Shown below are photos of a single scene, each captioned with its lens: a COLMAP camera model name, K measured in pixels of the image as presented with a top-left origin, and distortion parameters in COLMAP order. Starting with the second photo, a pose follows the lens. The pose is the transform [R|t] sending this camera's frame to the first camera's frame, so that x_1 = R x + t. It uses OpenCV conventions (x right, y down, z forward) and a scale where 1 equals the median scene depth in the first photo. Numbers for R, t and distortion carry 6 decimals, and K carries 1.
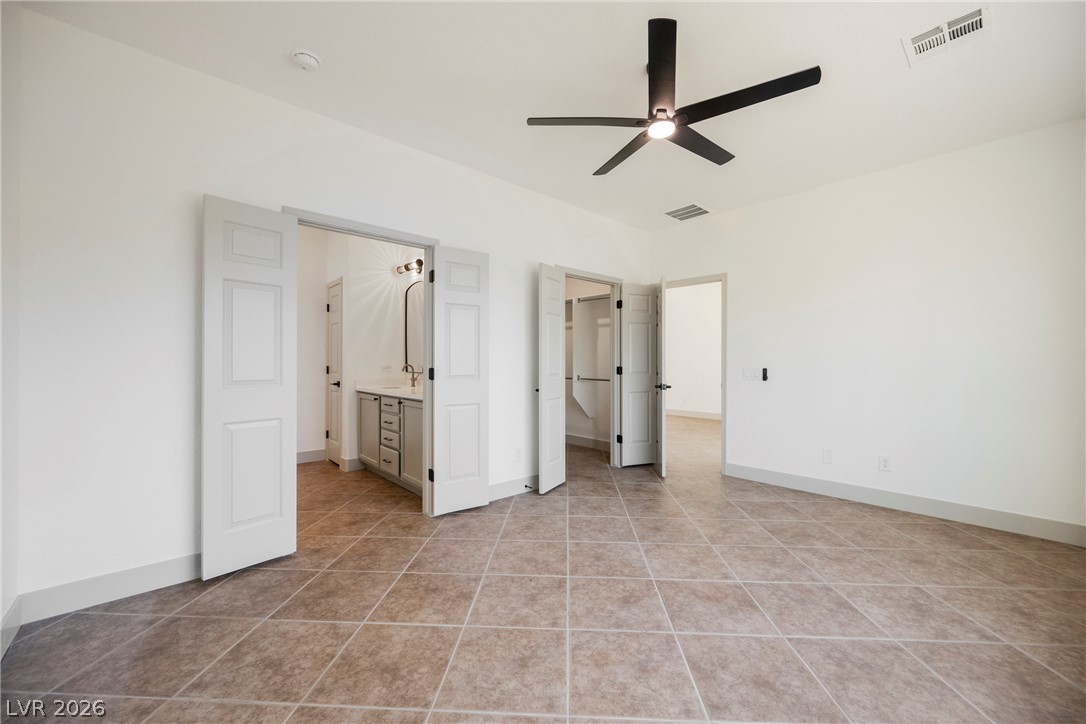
lens RADIAL K [[422.7, 0, 546.2], [0, 422.7, 362.9], [0, 0, 1]] dist [-0.002473, -0.000011]
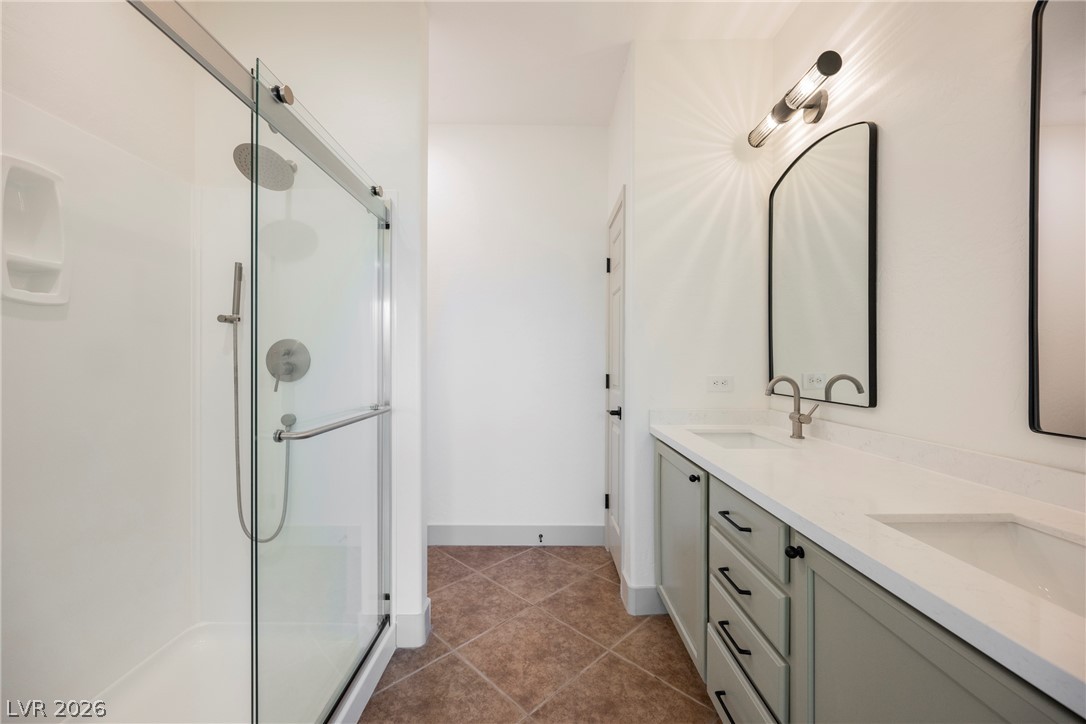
lens RADIAL K [[422.7, 0, 546.2], [0, 422.7, 362.9], [0, 0, 1]] dist [-0.002473, -0.000011]
pose [[0.746069, 0.004615, -0.665852, -0.233420], [-0.002429, 0.999988, 0.004209, -0.009092], [0.665864, -0.001522, 0.746072, 0.583775]]
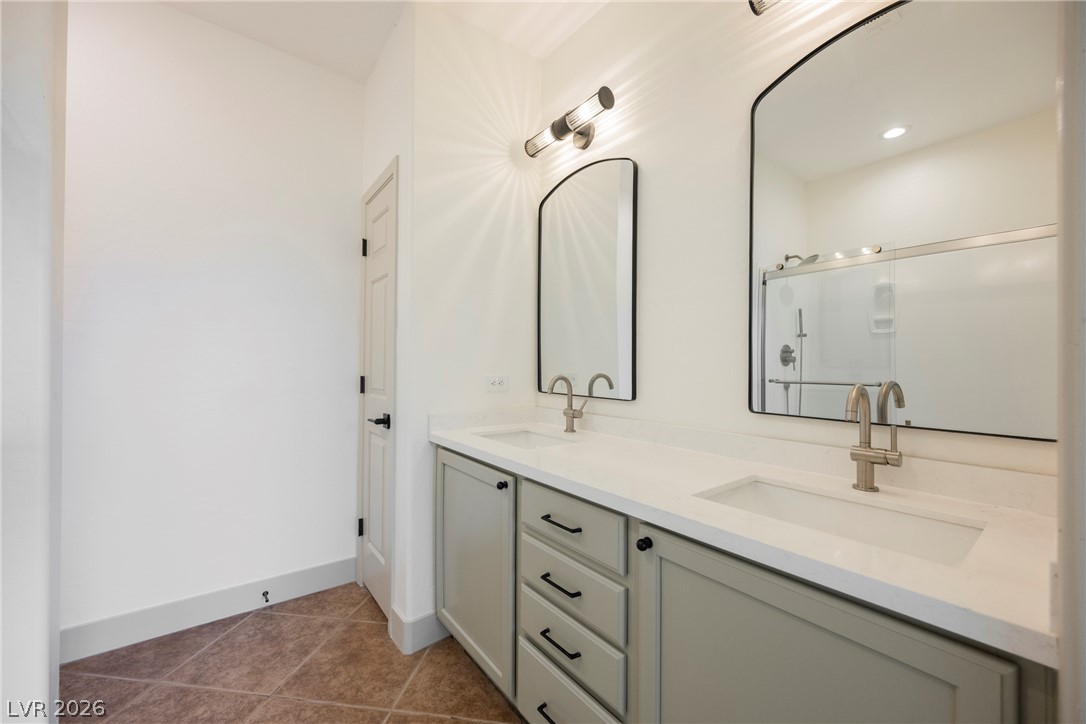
lens RADIAL K [[422.7, 0, 546.2], [0, 422.7, 362.9], [0, 0, 1]] dist [-0.002473, -0.000011]
pose [[0.996906, 0.006986, -0.078294, -0.304512], [-0.007373, 0.999962, -0.004645, -0.006163], [0.078258, 0.005207, 0.996920, 0.600386]]
